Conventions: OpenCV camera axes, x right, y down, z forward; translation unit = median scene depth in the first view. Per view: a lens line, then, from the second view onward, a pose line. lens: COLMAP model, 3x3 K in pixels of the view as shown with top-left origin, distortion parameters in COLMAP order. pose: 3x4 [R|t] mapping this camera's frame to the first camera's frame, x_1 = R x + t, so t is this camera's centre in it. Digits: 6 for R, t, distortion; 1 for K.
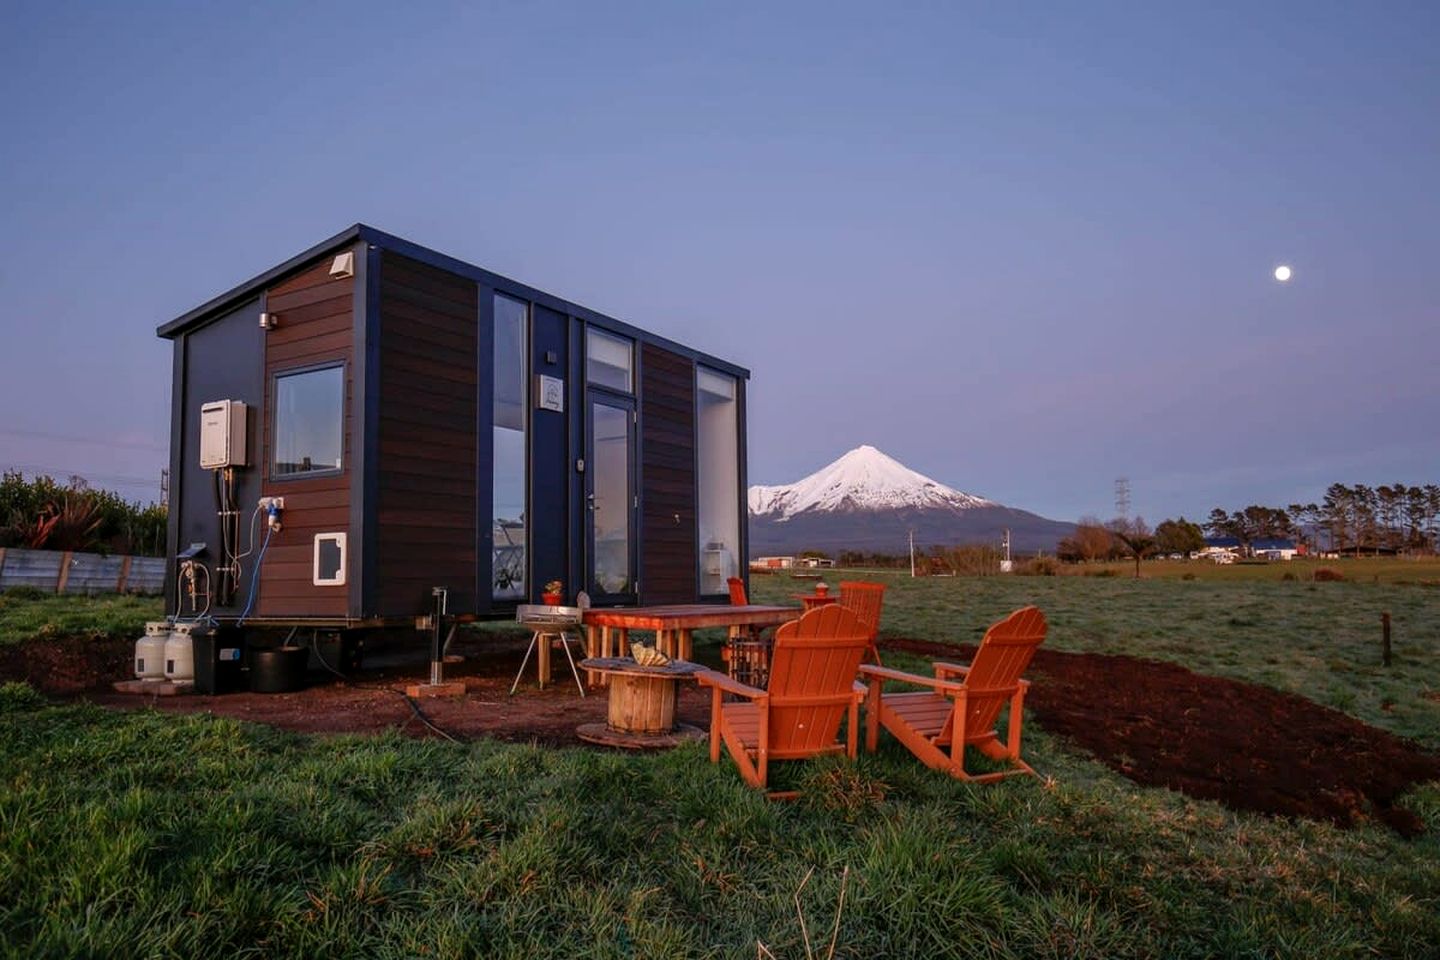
lens RADIAL K [[1002.4, 0, 721.1], [0, 1002.4, 507.7], [0, 0, 1]] dist [0.008112, 0.000772]
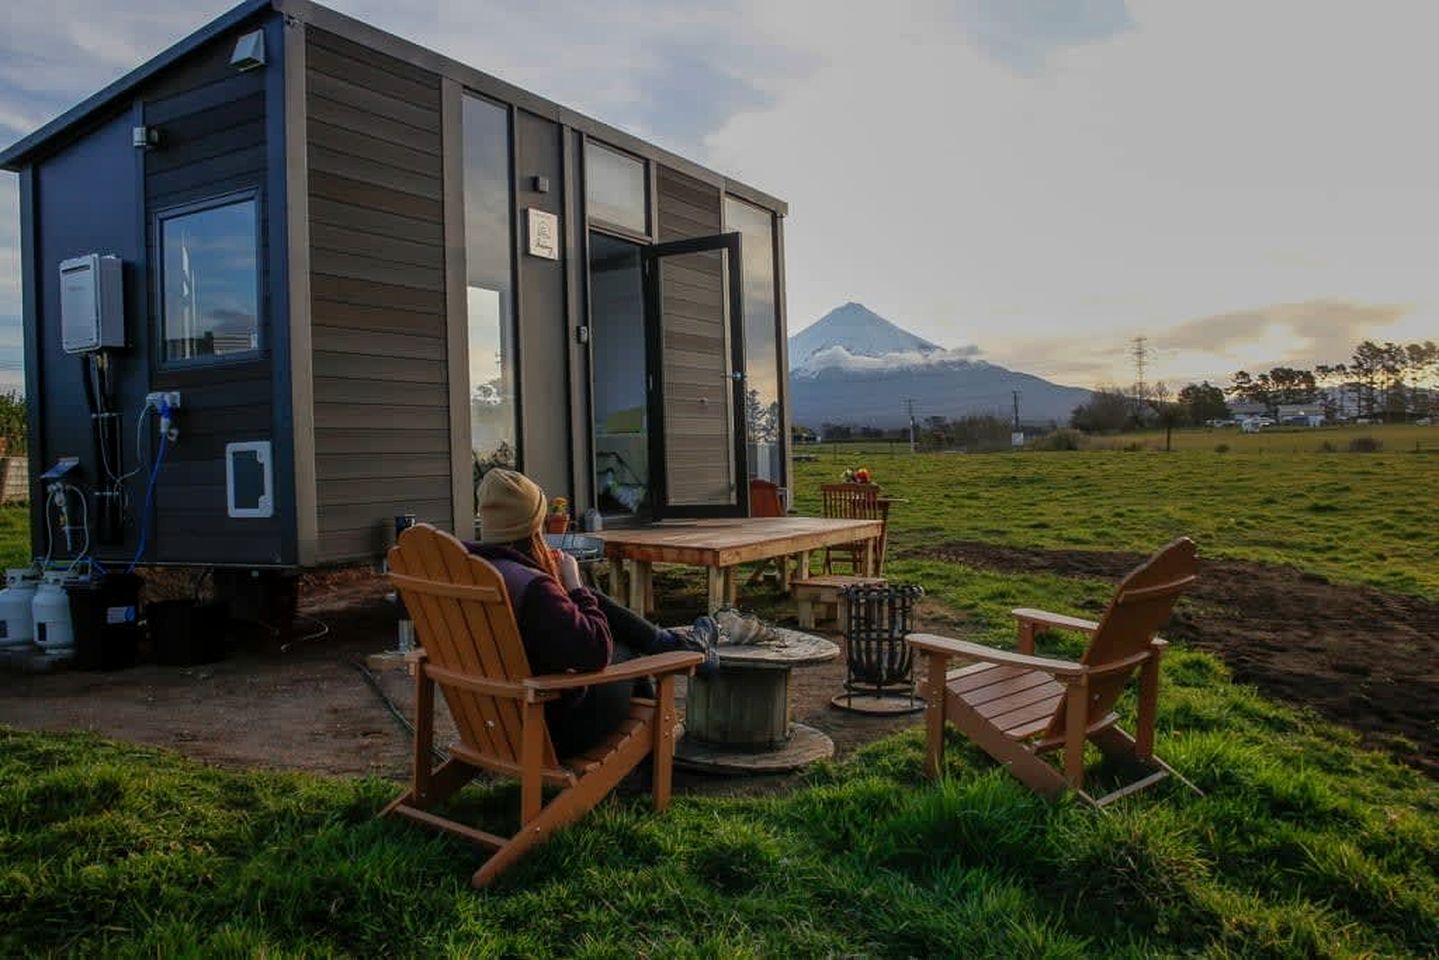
lens RADIAL K [[1139.9, 0, 719.5], [0, 1139.9, 480.0], [0, 0, 1]] dist [-0.082617, 0.010533]
pose [[0.999376, -0.021683, 0.027892, -0.078948], [0.019096, 0.995768, 0.089902, -0.011213], [-0.029723, -0.089313, 0.995560, 0.198016]]
